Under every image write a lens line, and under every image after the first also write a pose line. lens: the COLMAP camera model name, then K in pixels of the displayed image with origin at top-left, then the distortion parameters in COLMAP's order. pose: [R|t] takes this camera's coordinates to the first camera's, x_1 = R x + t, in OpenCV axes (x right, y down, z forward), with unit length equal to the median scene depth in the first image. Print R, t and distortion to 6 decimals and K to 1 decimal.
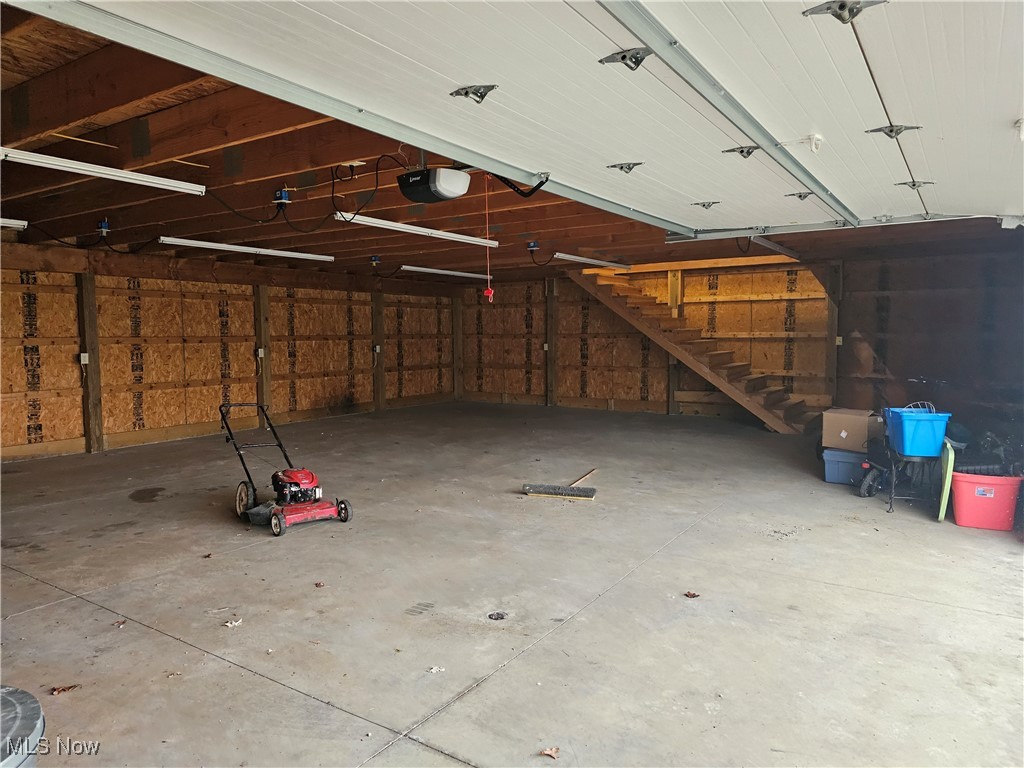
lens RADIAL K [[679.0, 0, 513.3], [0, 679.0, 385.4], [0, 0, 1]] dist [0.008014, 0.001561]
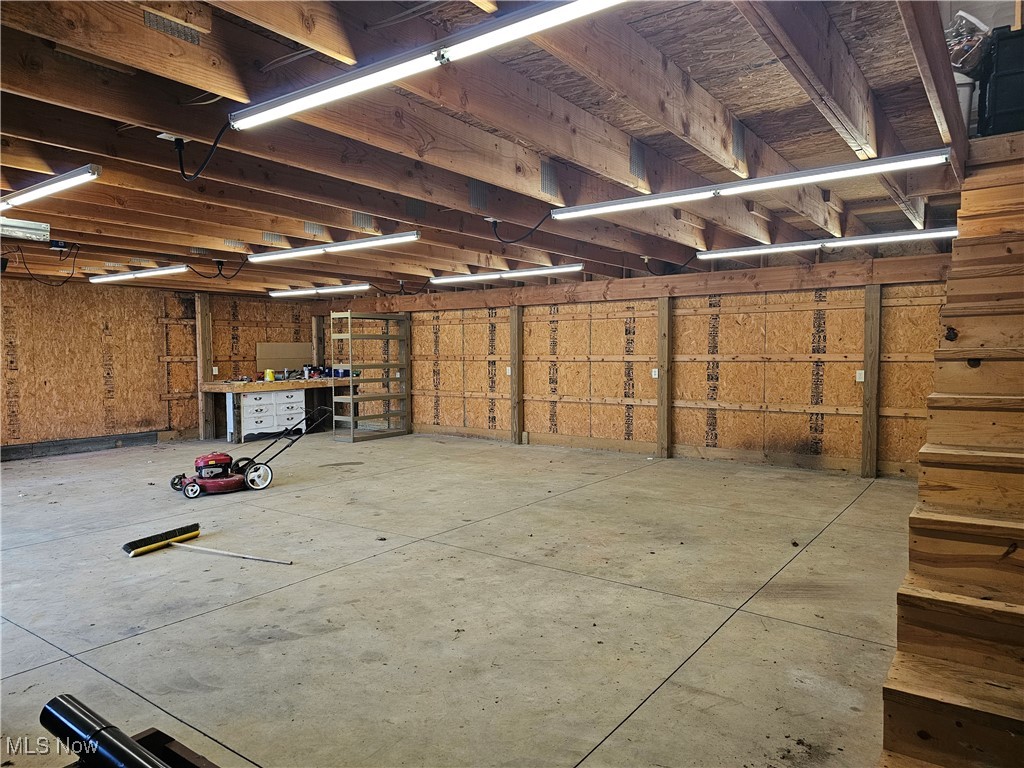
lens RADIAL K [[679.0, 0, 512.9], [0, 679.0, 380.9], [0, 0, 1]] dist [0.008014, 0.001561]
pose [[-0.050253, 0.059716, -0.996950, 0.622876], [-0.064196, 0.995954, 0.062893, -0.095445], [0.996671, 0.067161, -0.046216, 0.987063]]
